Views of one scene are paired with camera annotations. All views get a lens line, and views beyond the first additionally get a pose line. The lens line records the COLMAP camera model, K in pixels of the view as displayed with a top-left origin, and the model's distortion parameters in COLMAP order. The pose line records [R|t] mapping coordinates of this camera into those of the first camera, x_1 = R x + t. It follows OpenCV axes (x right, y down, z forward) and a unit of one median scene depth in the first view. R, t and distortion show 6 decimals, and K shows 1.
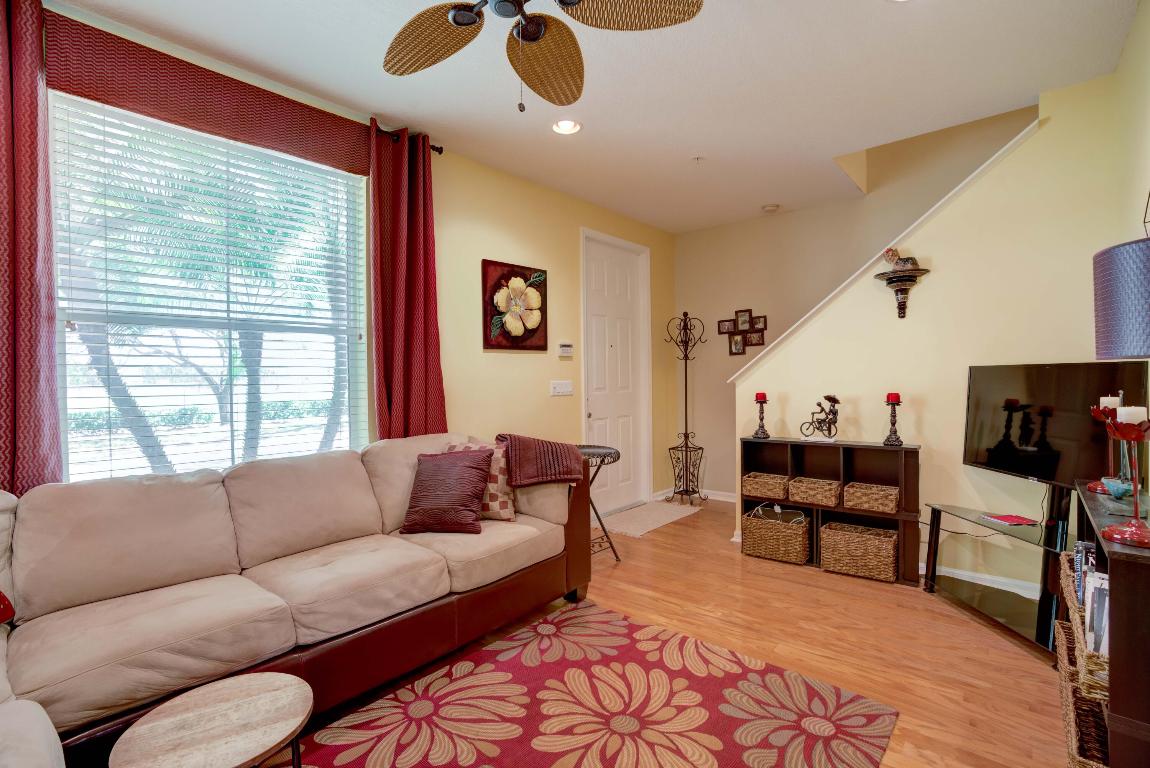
lens RADIAL K [[523.4, 0, 573.8], [0, 523.4, 381.6], [0, 0, 1]] dist [-0.075276, 0.031296]
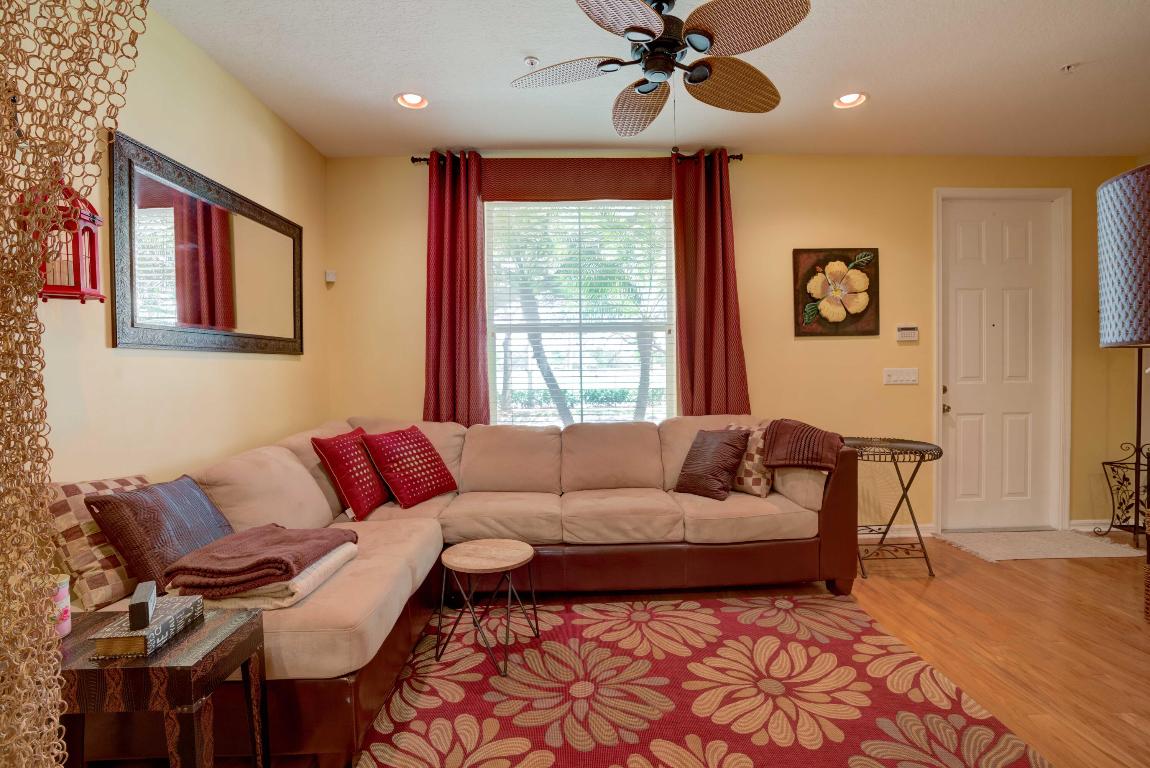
lens RADIAL K [[541.8, 0, 580.3], [0, 541.8, 381.4], [0, 0, 1]] dist [-0.060610, 0.027762]
pose [[0.679770, 0.023969, -0.733034, 0.443315], [-0.002936, 0.999547, 0.029962, -0.007062], [0.733419, -0.018215, 0.679532, -0.039188]]
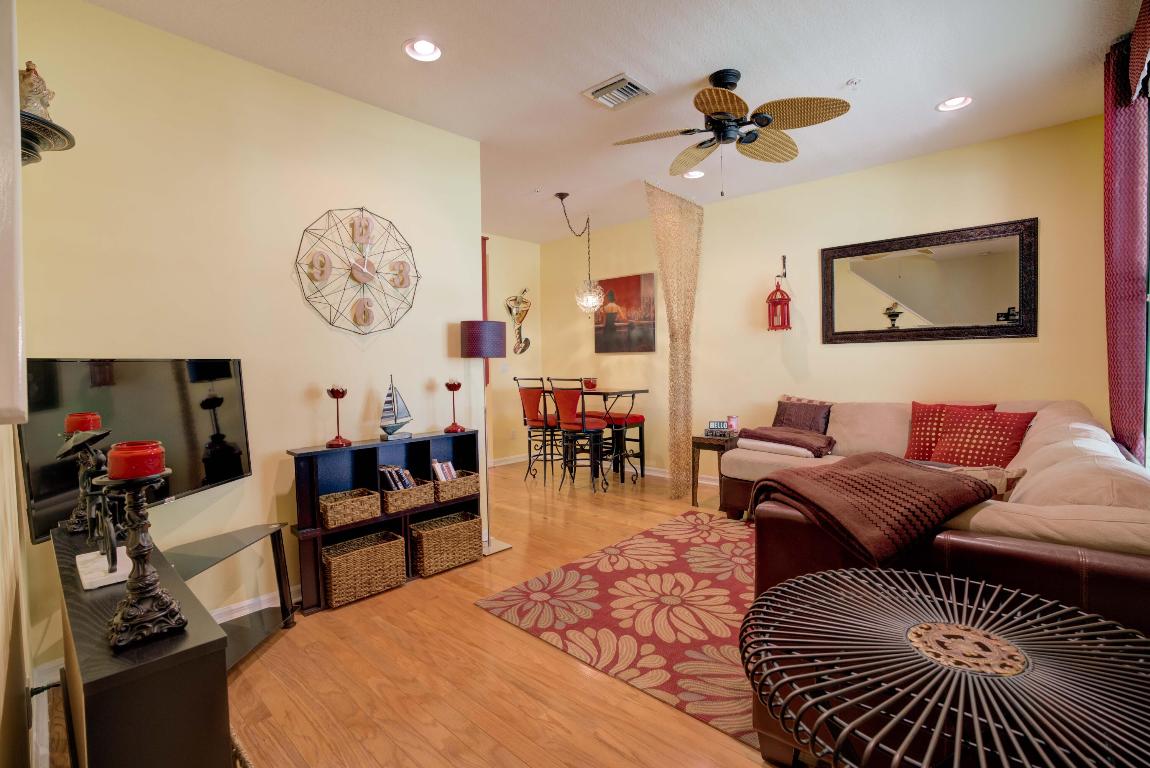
lens RADIAL K [[523.4, 0, 573.8], [0, 523.4, 381.6], [0, 0, 1]] dist [-0.075276, 0.031296]
pose [[-0.999181, 0.030116, 0.027039, 0.219829], [0.031320, 0.998484, 0.045266, -0.012157], [-0.025635, 0.046076, -0.998609, 1.695932]]
